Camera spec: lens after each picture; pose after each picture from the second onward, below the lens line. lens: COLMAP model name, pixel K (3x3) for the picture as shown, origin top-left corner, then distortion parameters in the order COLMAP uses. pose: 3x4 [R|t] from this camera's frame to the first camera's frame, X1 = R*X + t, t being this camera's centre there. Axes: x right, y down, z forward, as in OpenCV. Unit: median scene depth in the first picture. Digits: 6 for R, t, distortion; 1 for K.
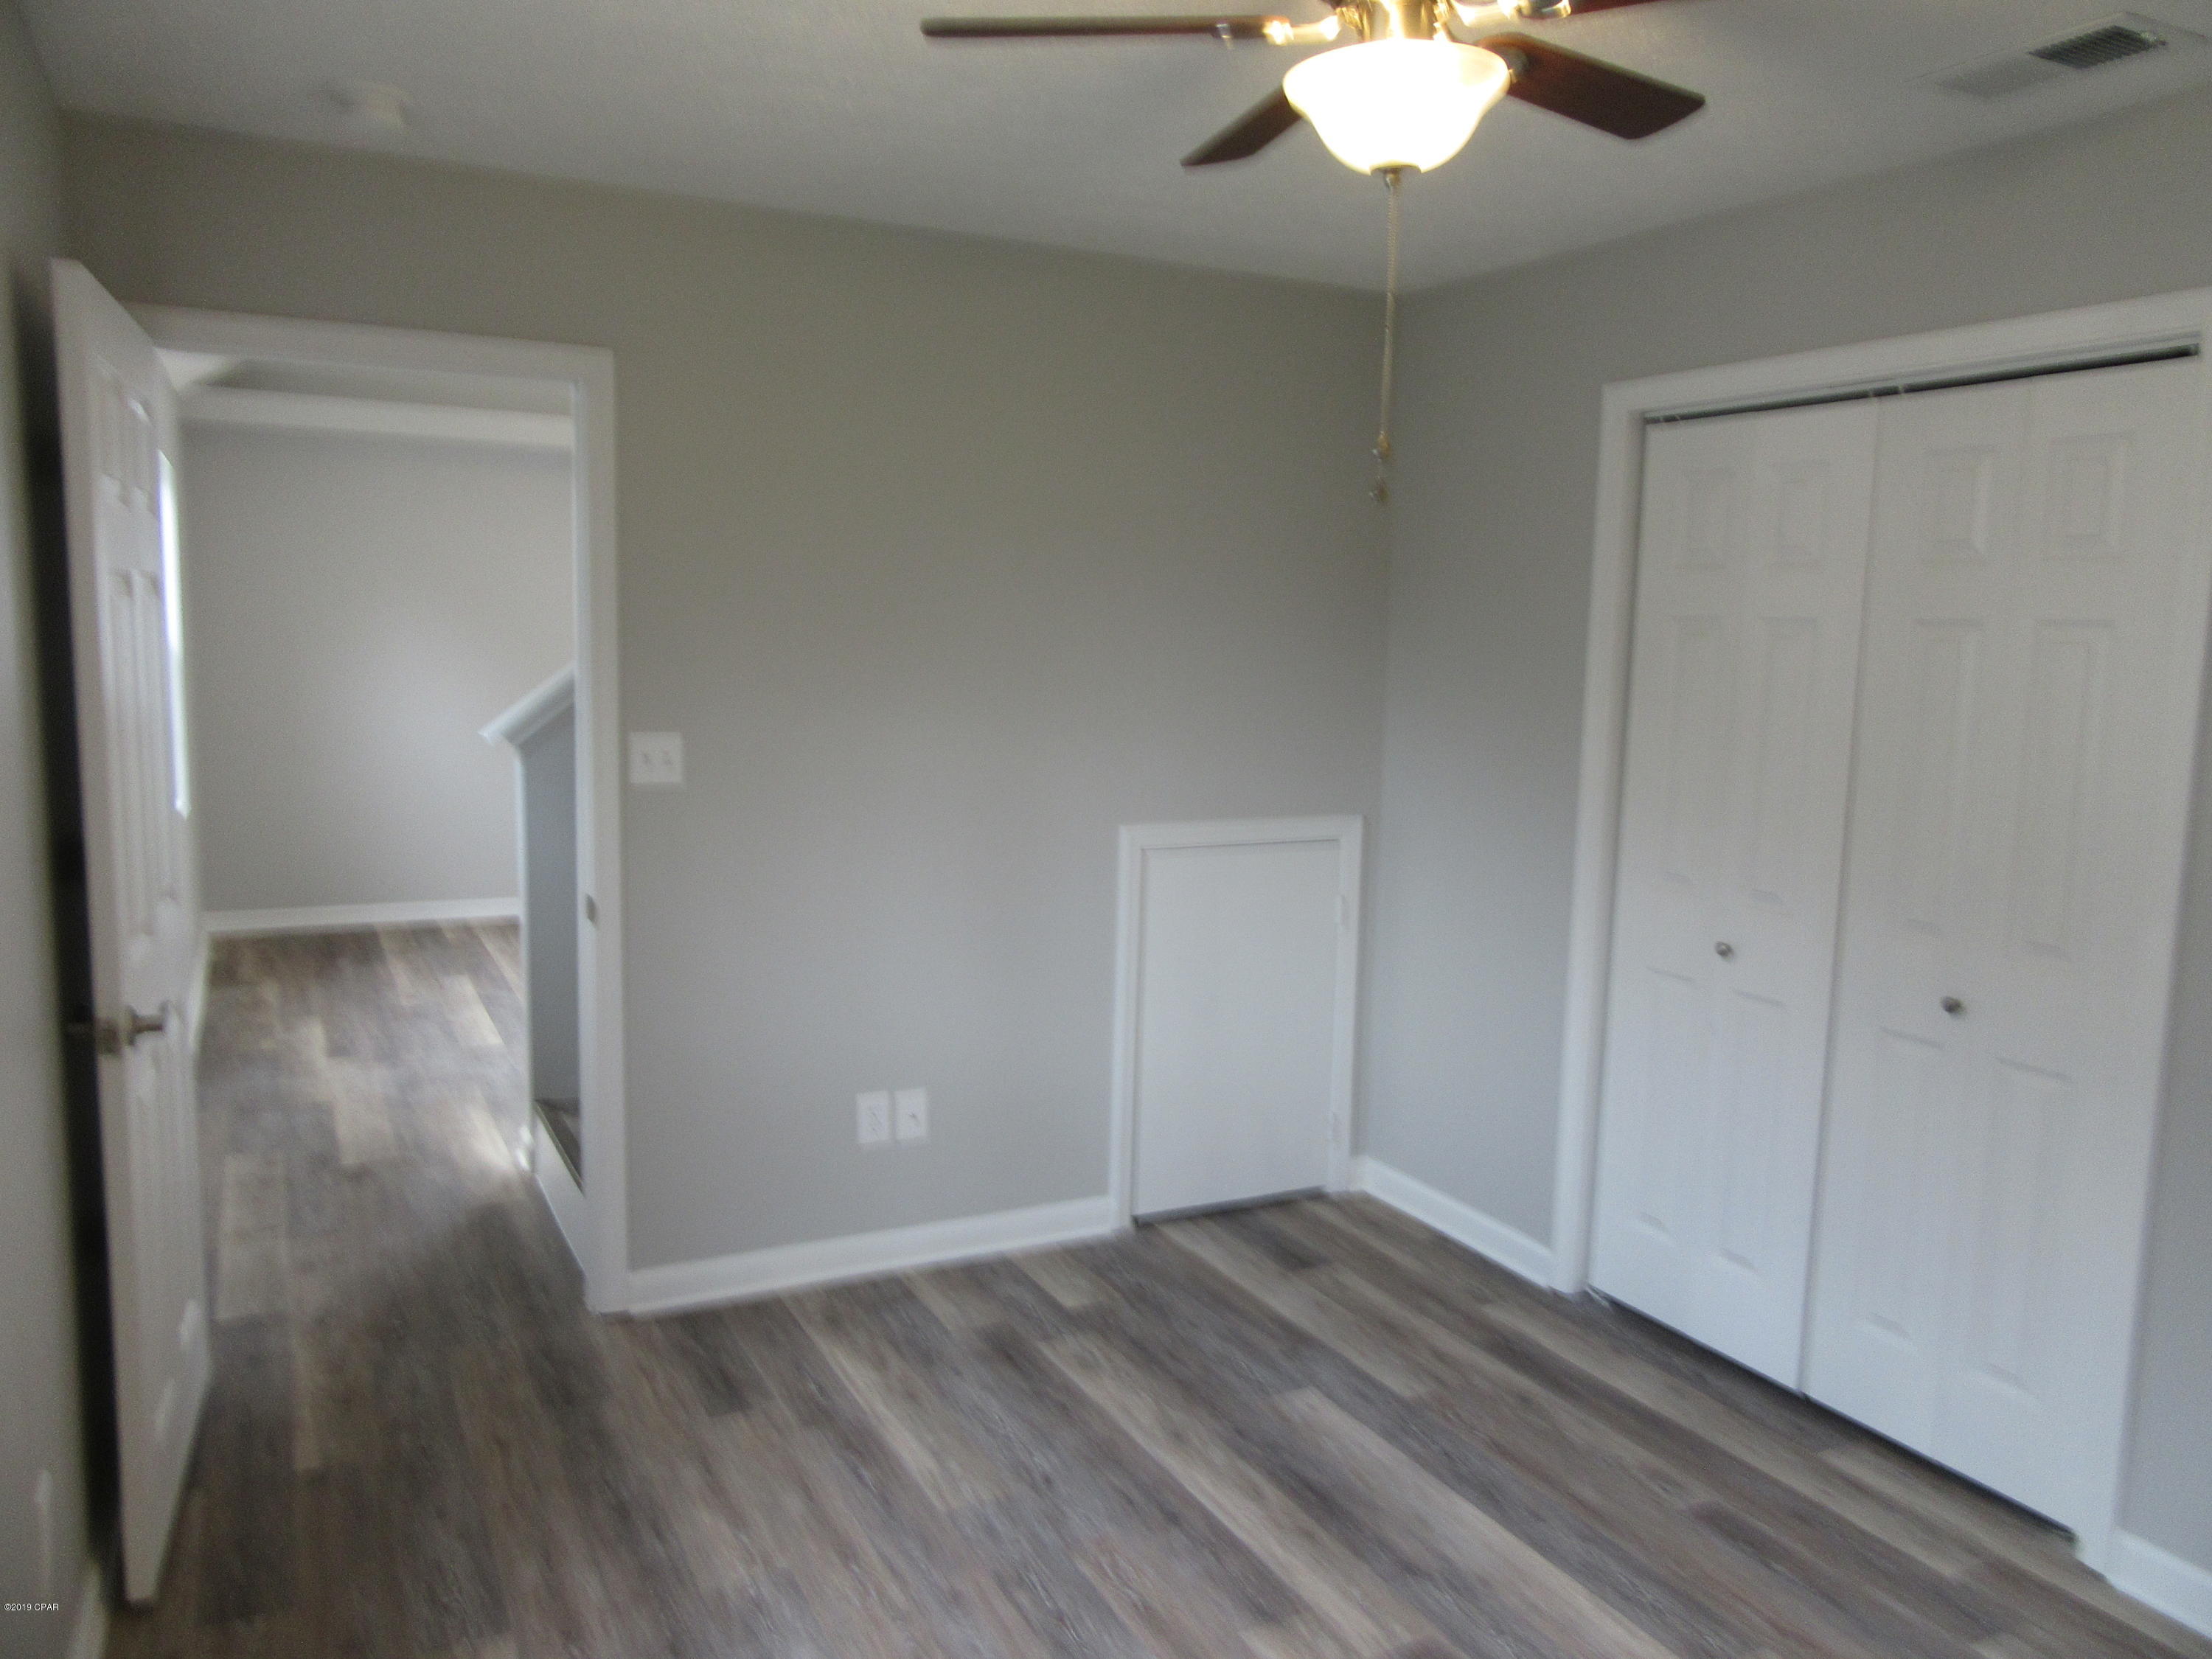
lens RADIAL K [[1637.4, 0, 1103.8], [0, 1637.4, 833.1], [0, 0, 1]] dist [-0.023026, 0.036723]
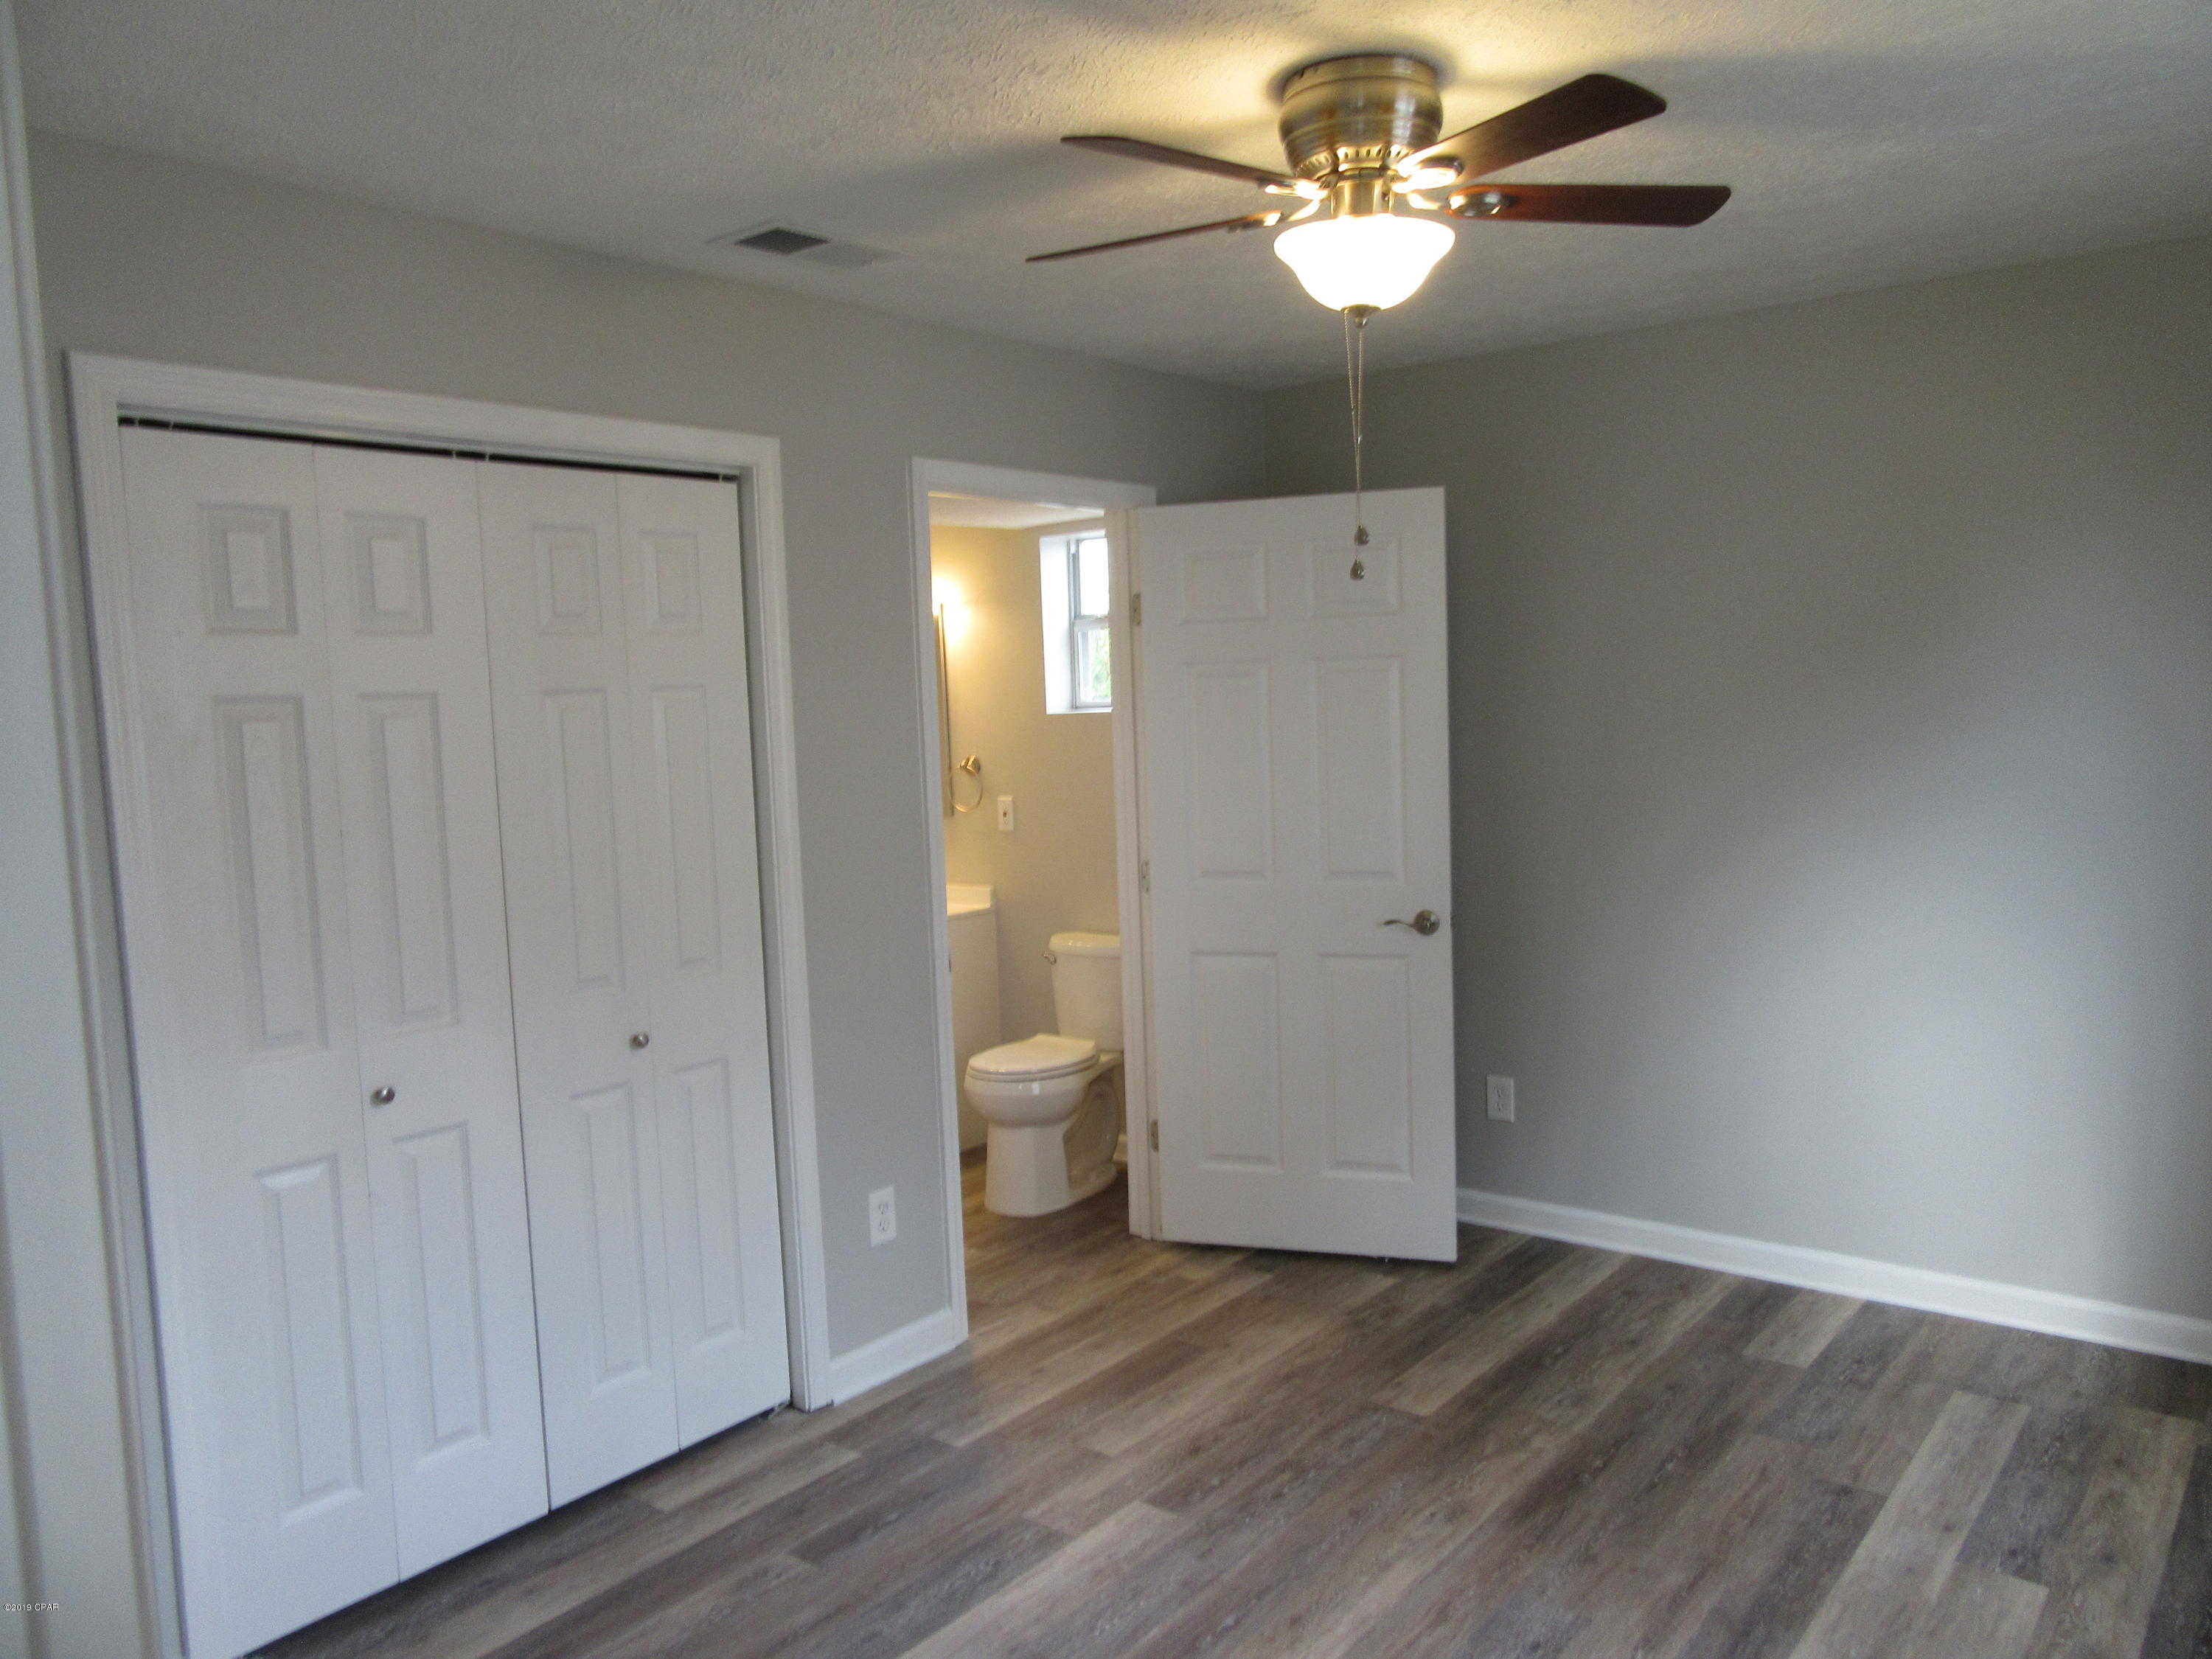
lens RADIAL K [[1637.4, 0, 1103.8], [0, 1637.4, 833.1], [0, 0, 1]] dist [-0.023026, 0.036723]
pose [[-0.406736, -0.086871, 0.909406, -0.590900], [0.144414, 0.976837, 0.157902, -0.158382], [-0.902059, 0.195556, -0.384770, 1.130198]]
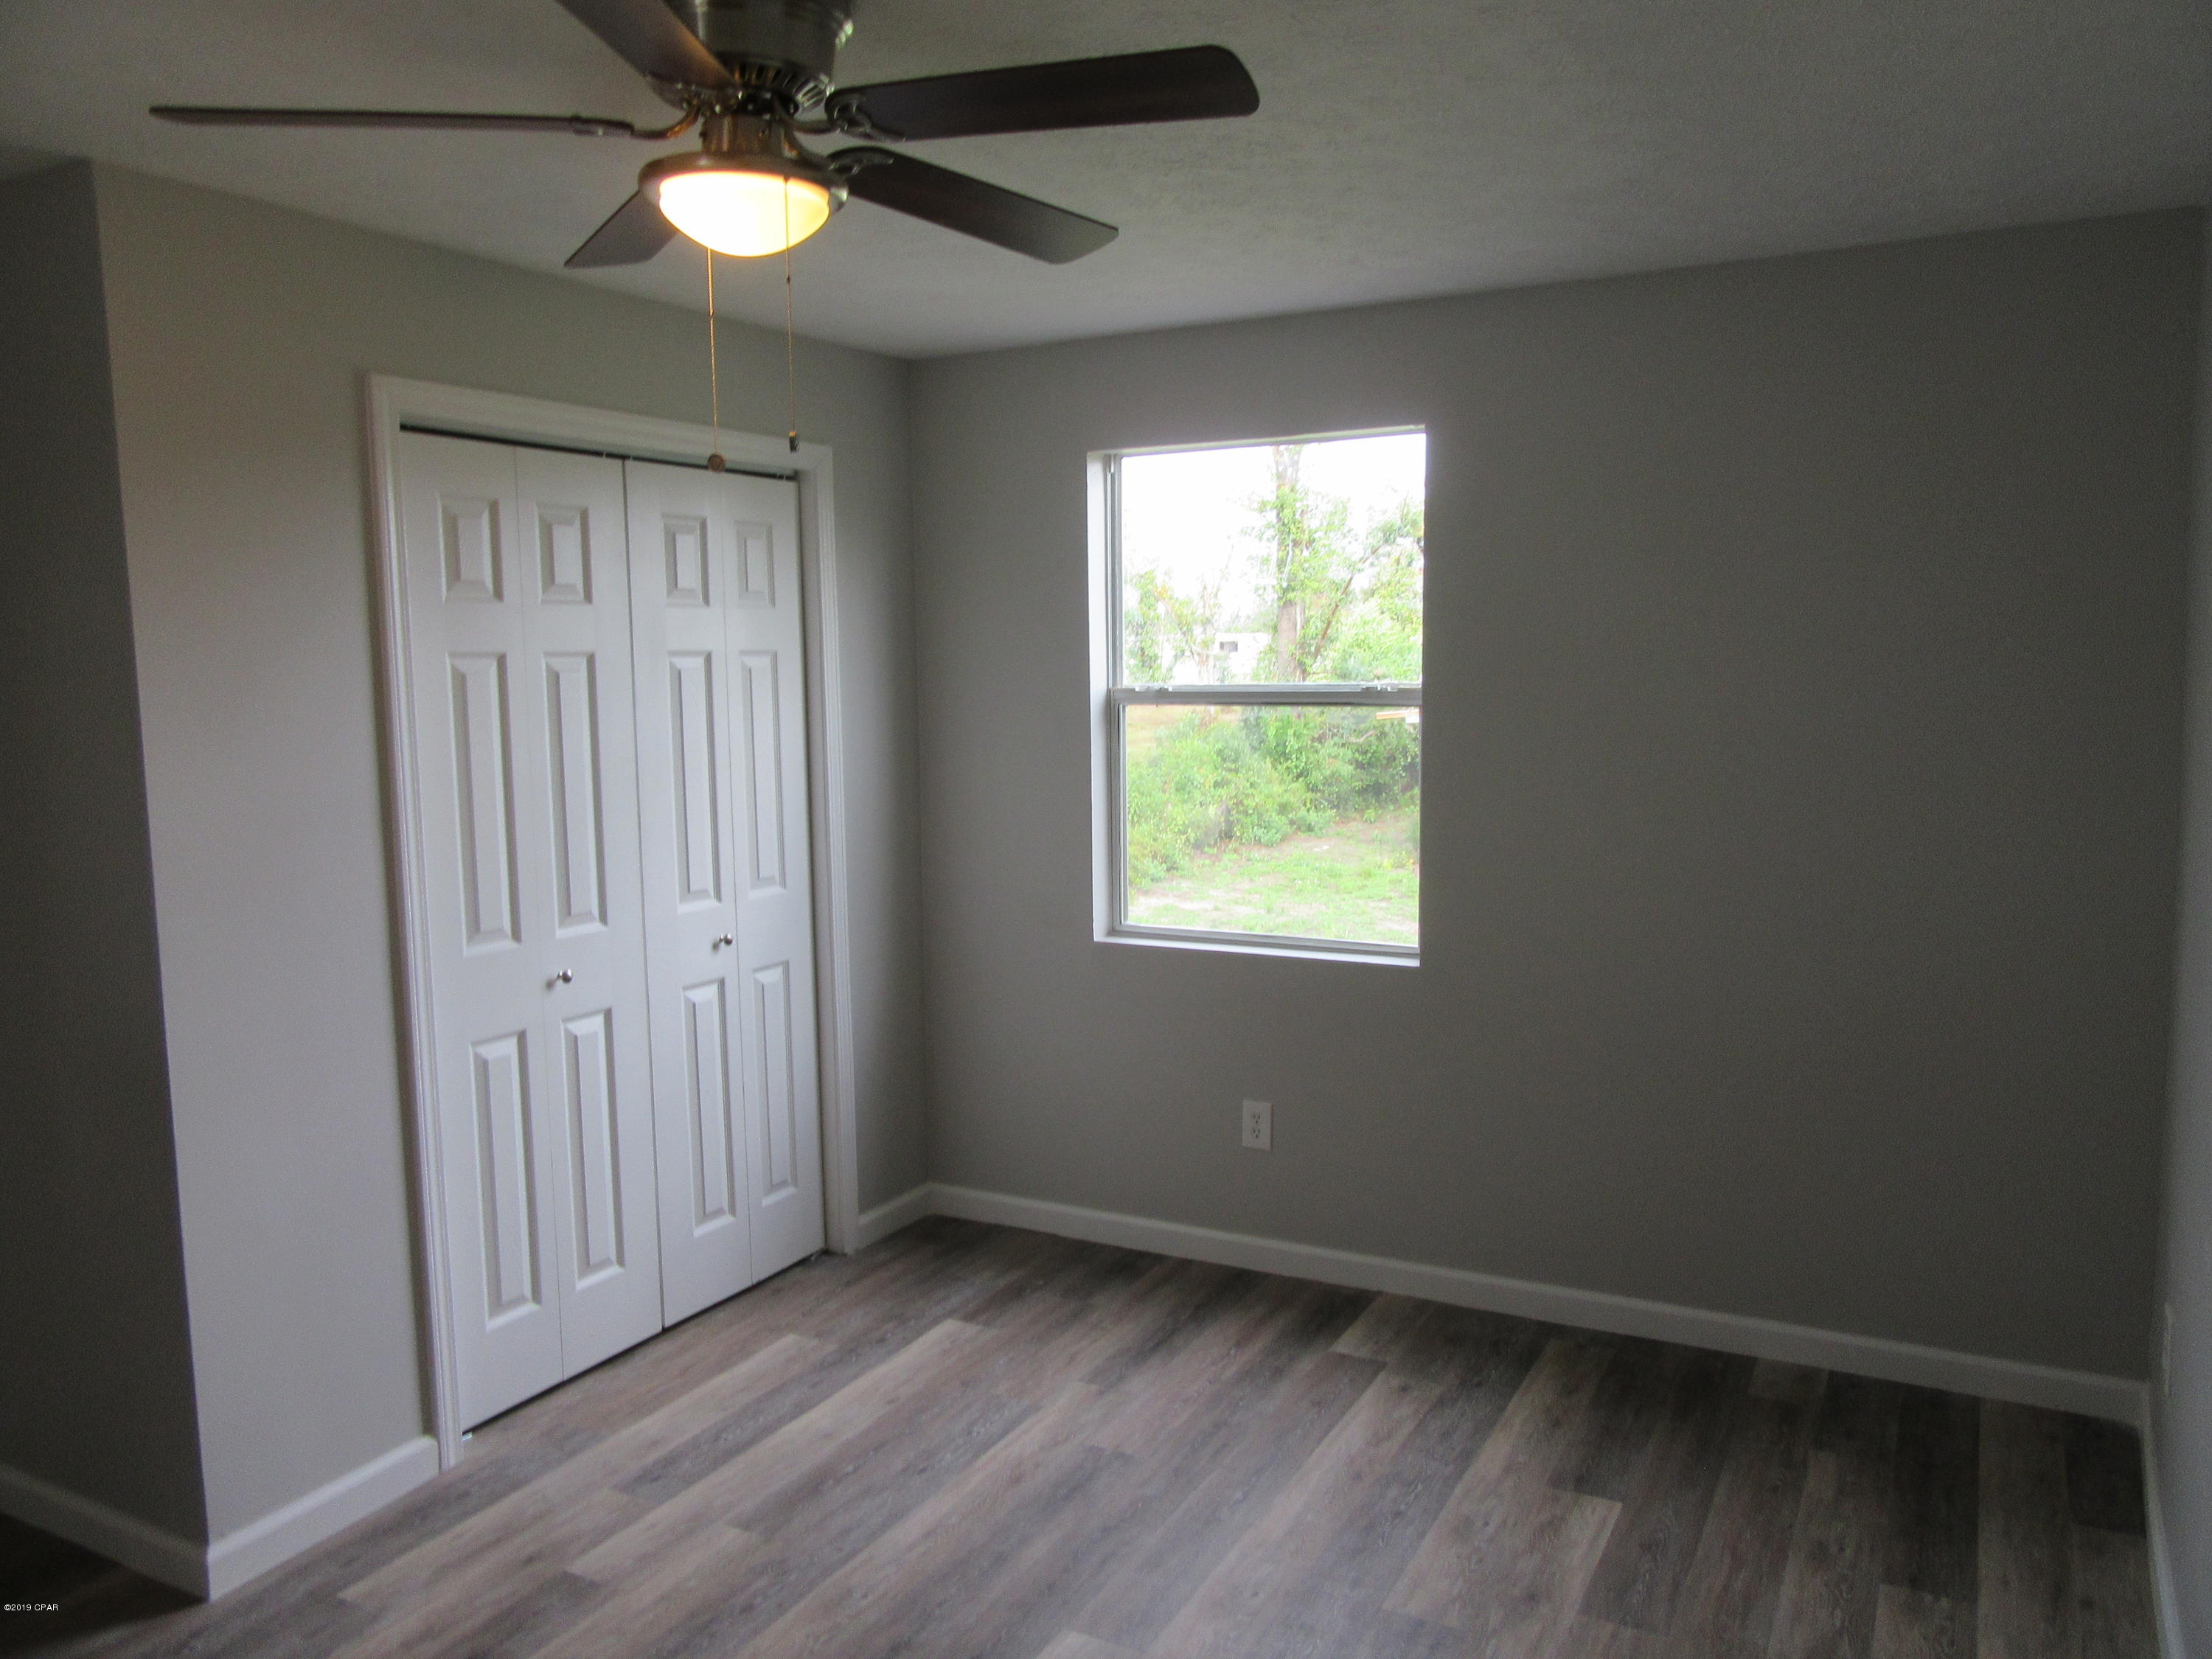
lens RADIAL K [[1637.4, 0, 1103.8], [0, 1637.4, 833.1], [0, 0, 1]] dist [-0.023026, 0.036723]
pose [[-0.533207, -0.101257, 0.839903, -0.743721], [0.111259, 0.975795, 0.188272, -0.198239], [-0.838637, 0.193835, -0.509035, 1.422192]]
